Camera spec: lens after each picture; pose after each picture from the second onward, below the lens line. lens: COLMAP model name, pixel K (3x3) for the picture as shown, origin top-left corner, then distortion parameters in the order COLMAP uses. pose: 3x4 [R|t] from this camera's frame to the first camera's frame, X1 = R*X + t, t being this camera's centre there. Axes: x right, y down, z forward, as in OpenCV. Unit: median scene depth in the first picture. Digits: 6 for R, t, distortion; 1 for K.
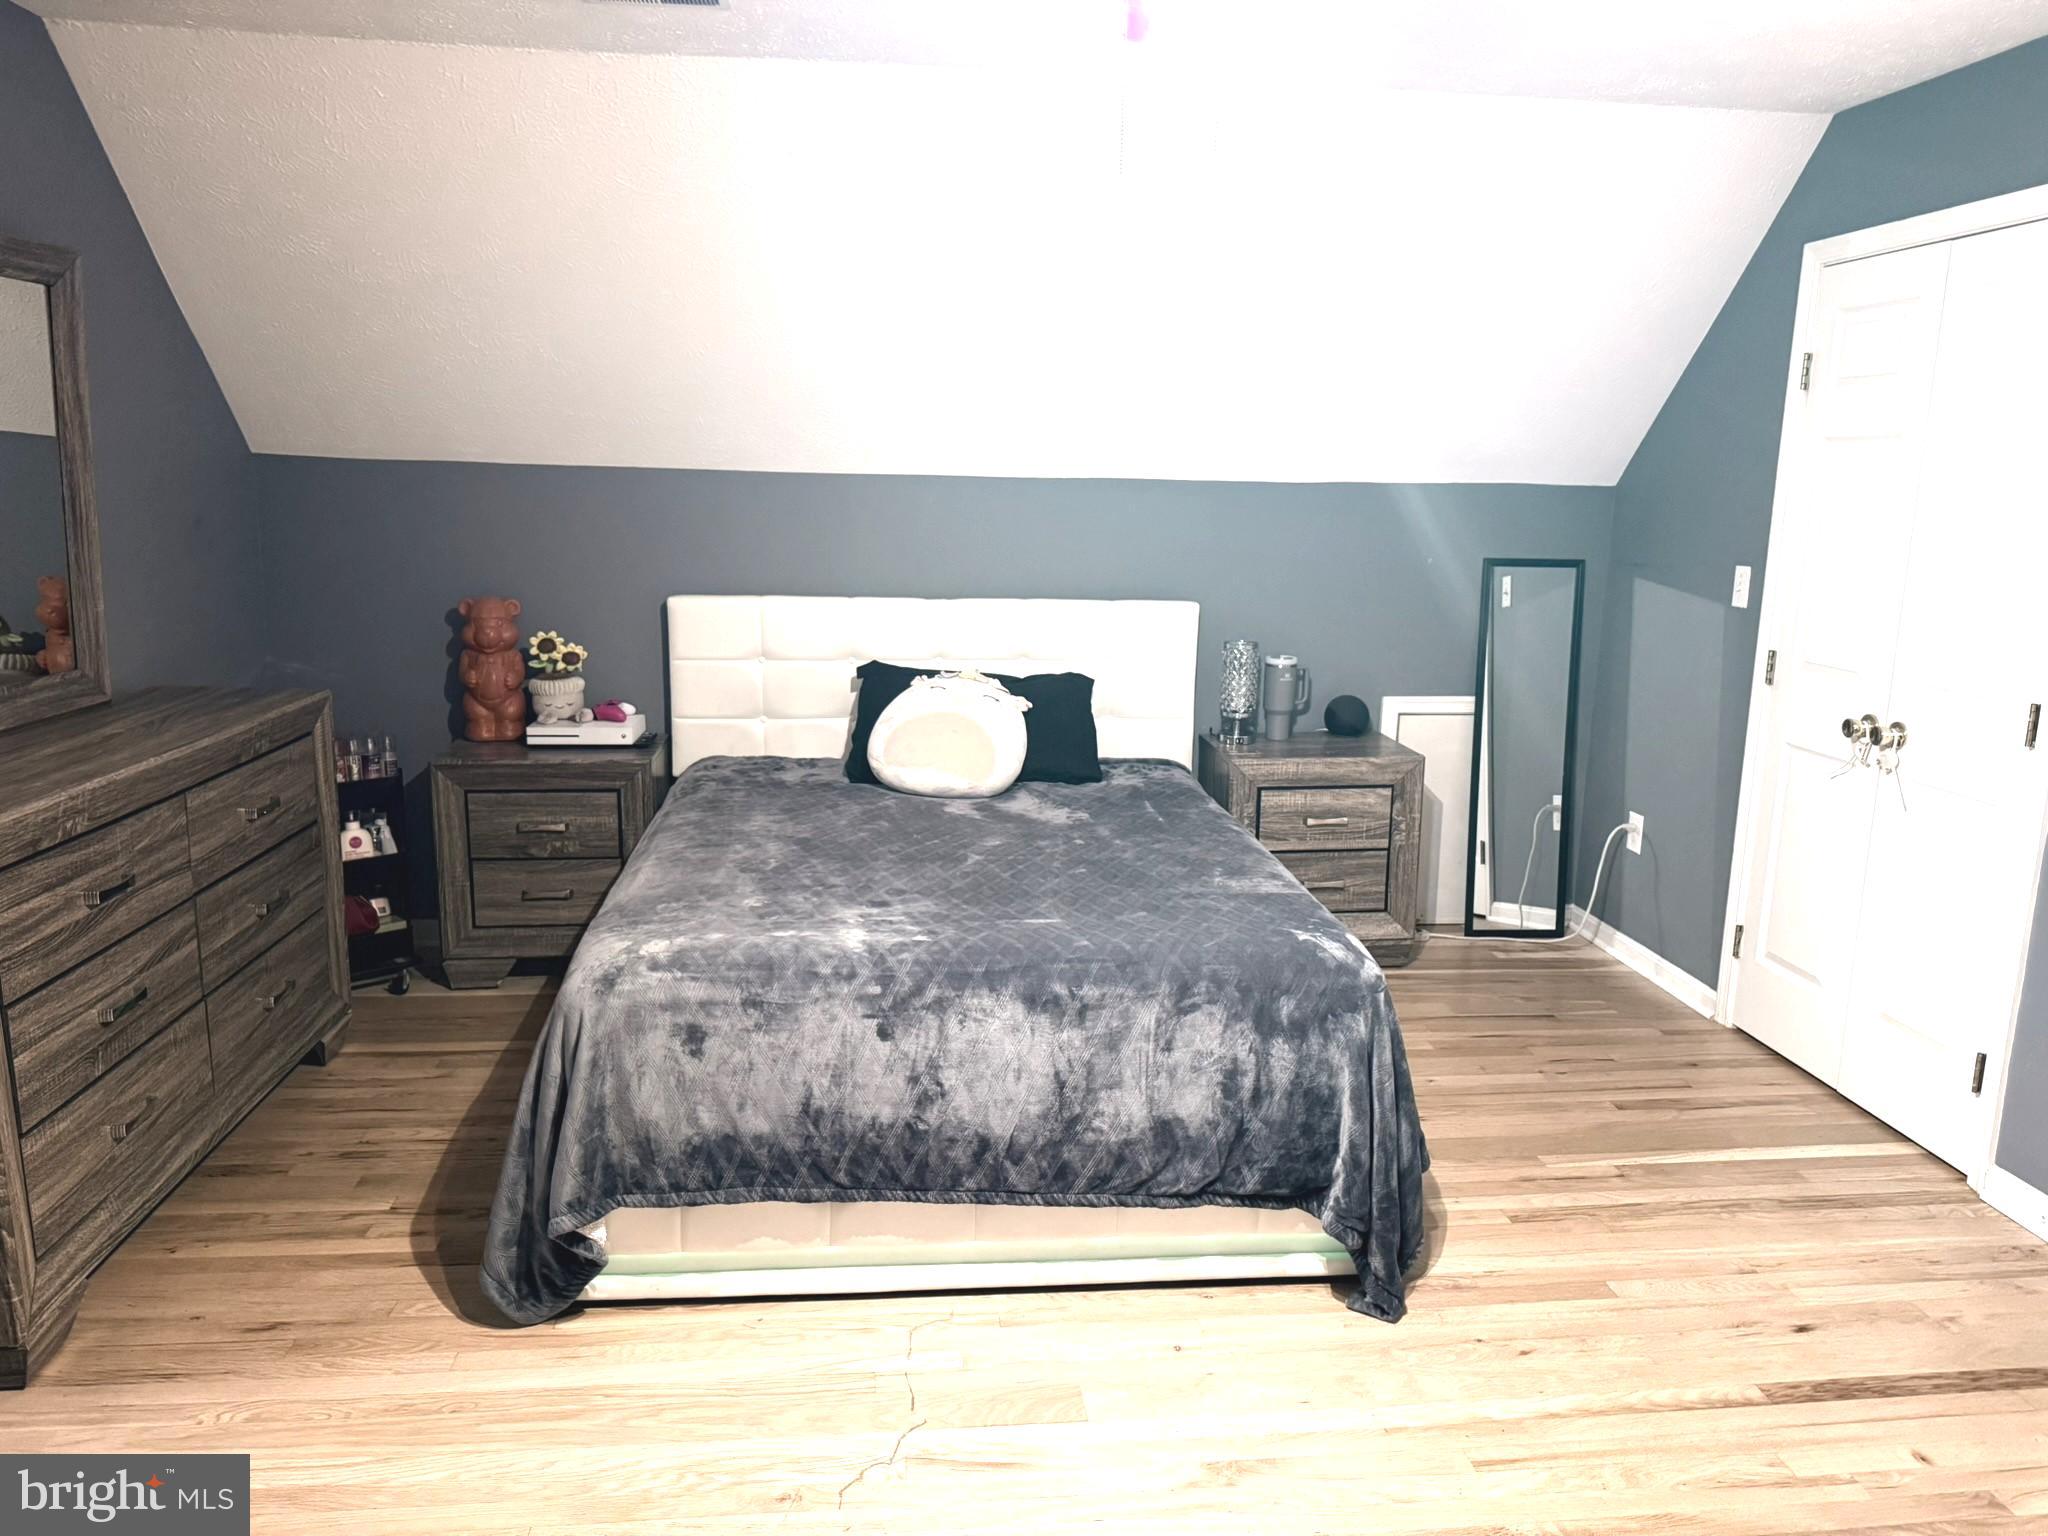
lens RADIAL K [[1437.4, 0, 1024.0], [0, 1437.4, 768.0], [0, 0, 1]] dist [0.071048, -0.082397]
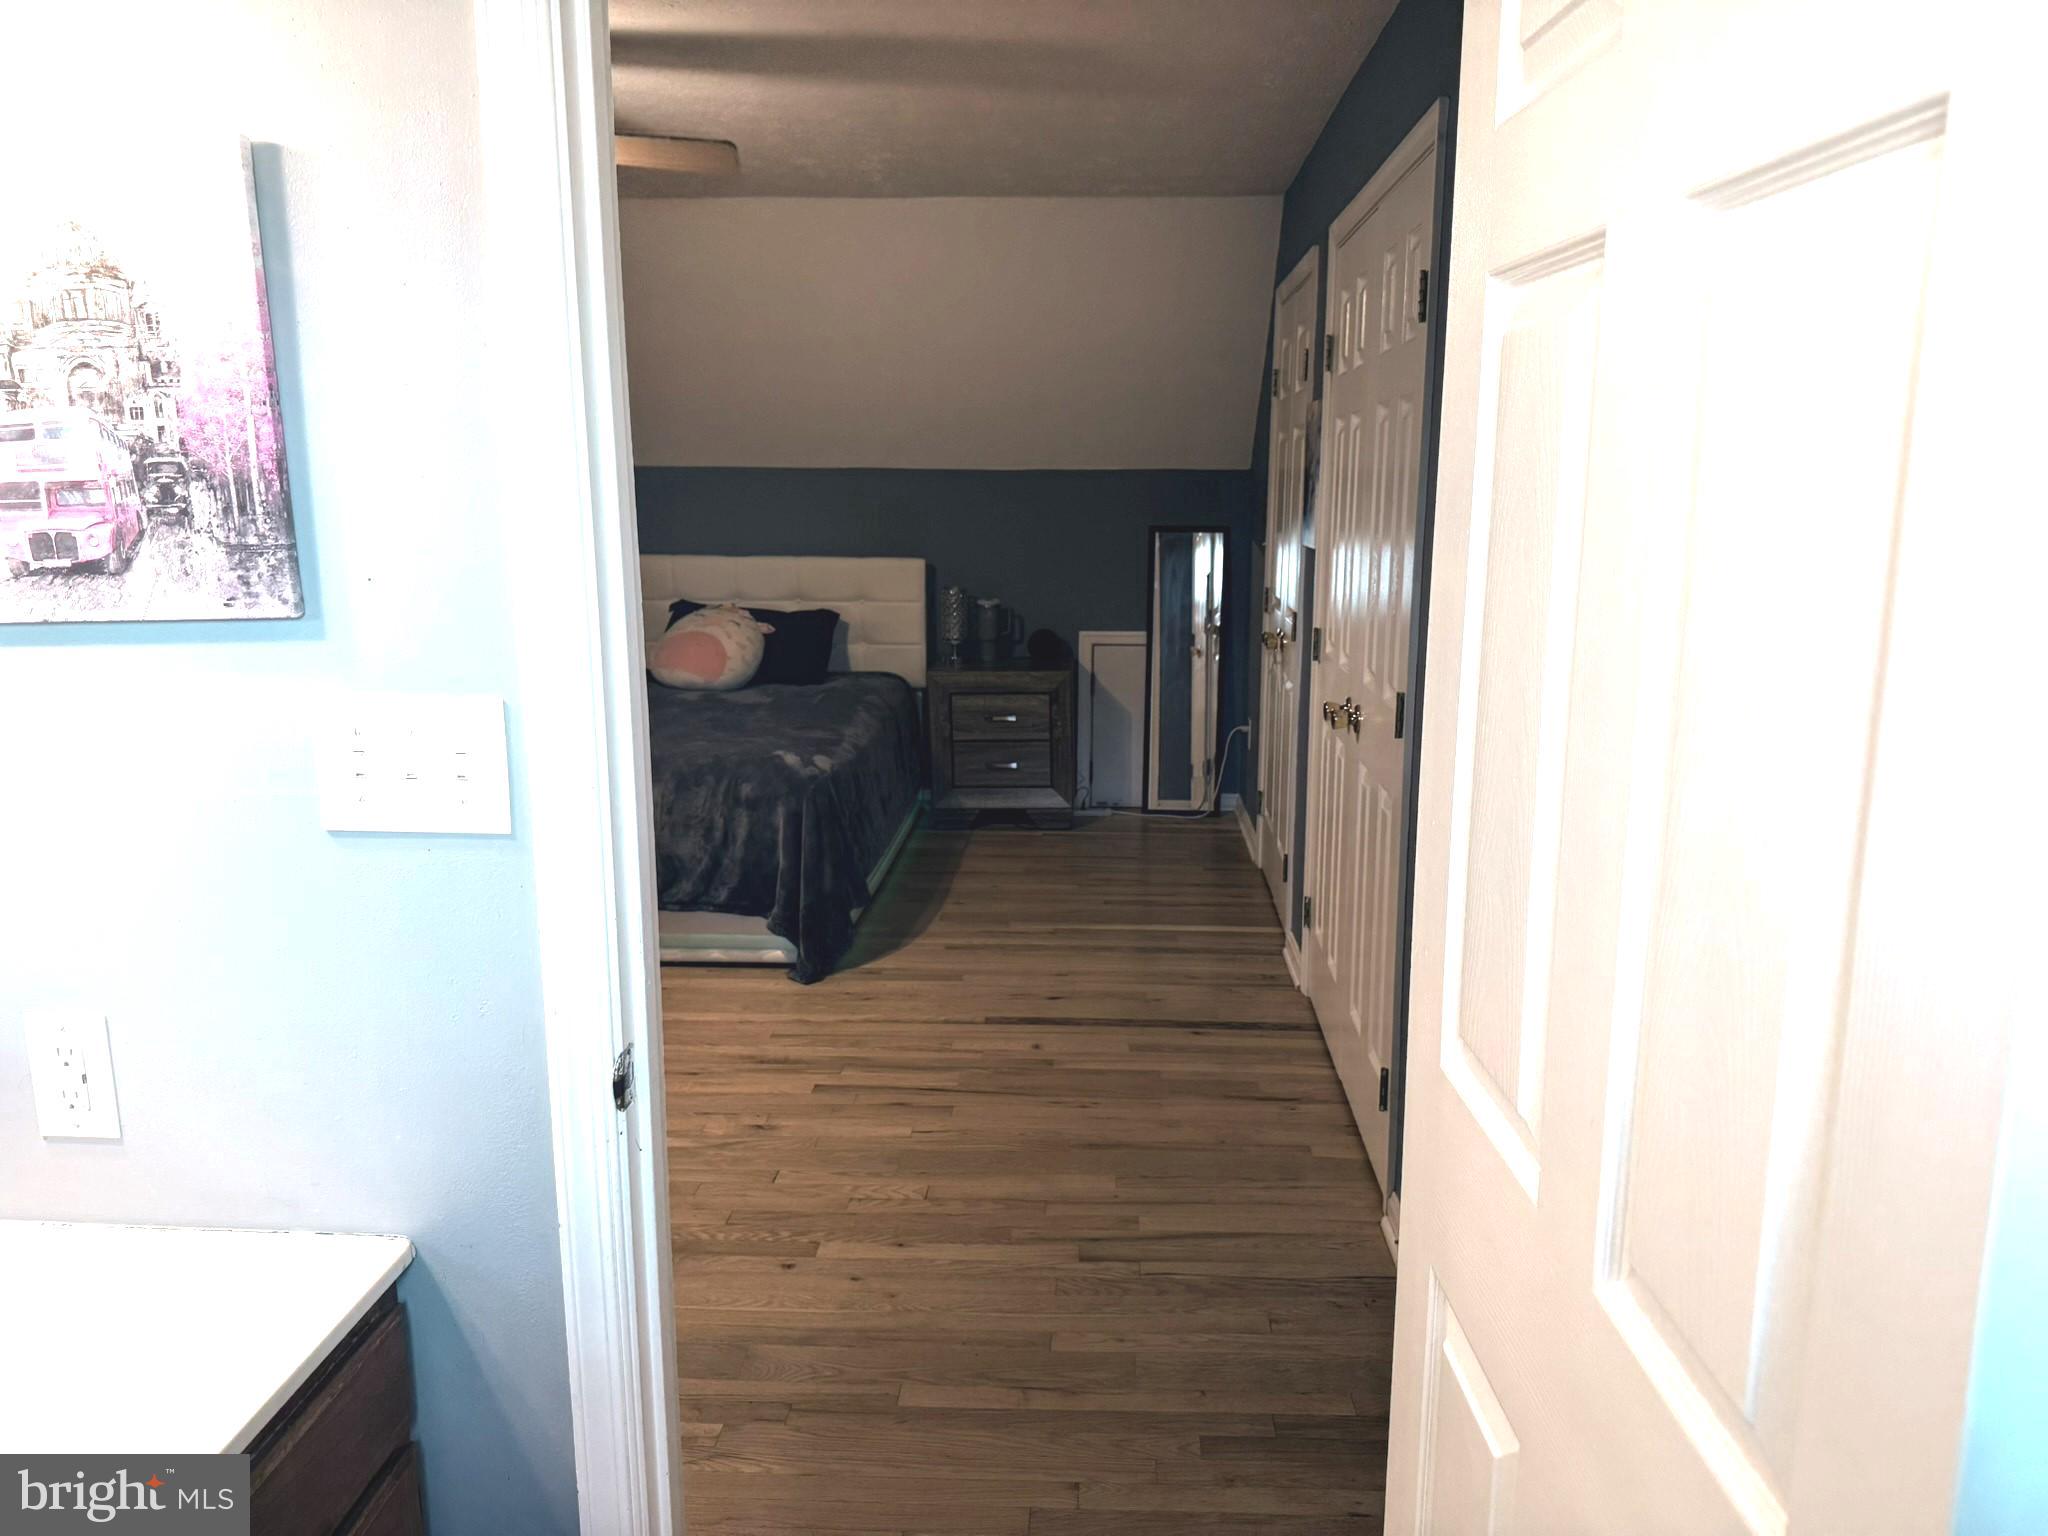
lens RADIAL K [[1402.7, 0, 1024.0], [0, 1402.7, 768.0], [0, 0, 1]] dist [0.080512, -0.076287]
pose [[0.987210, 0.017769, -0.158434, 0.593195], [-0.016573, 0.999823, 0.008869, 0.096173], [0.158563, -0.006130, 0.987330, -0.417015]]
